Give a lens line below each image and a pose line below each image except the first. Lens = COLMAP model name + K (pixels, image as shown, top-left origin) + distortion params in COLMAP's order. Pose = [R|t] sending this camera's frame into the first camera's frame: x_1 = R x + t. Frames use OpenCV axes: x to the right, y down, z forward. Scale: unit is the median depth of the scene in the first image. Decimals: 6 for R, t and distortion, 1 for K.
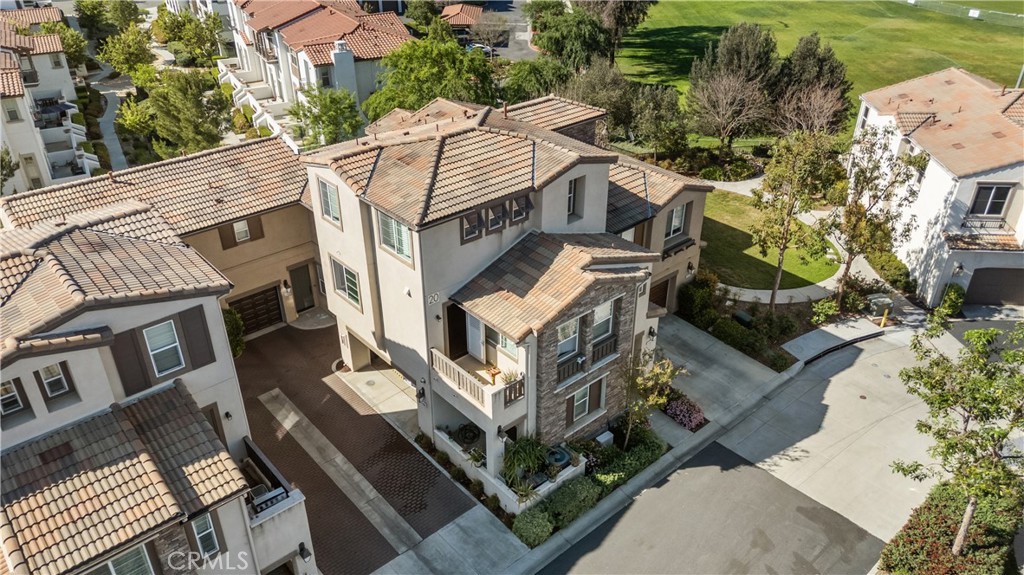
lens RADIAL K [[753.5, 0, 513.8], [0, 753.5, 290.4], [0, 0, 1]] dist [0.065157, -0.055625]
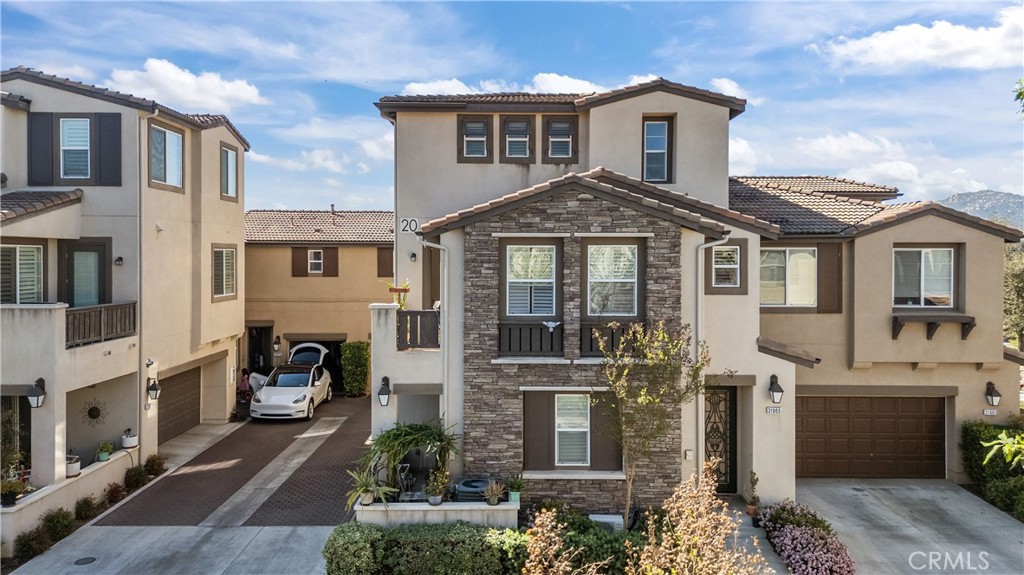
lens RADIAL K [[753.5, 0, 509.8], [0, 753.5, 268.9], [0, 0, 1]] dist [0.065157, -0.055625]
pose [[0.748890, 0.013801, -0.662551, 0.443329], [-0.344374, 0.862294, -0.371289, 0.277361], [0.566190, 0.506220, 0.650516, 0.548493]]
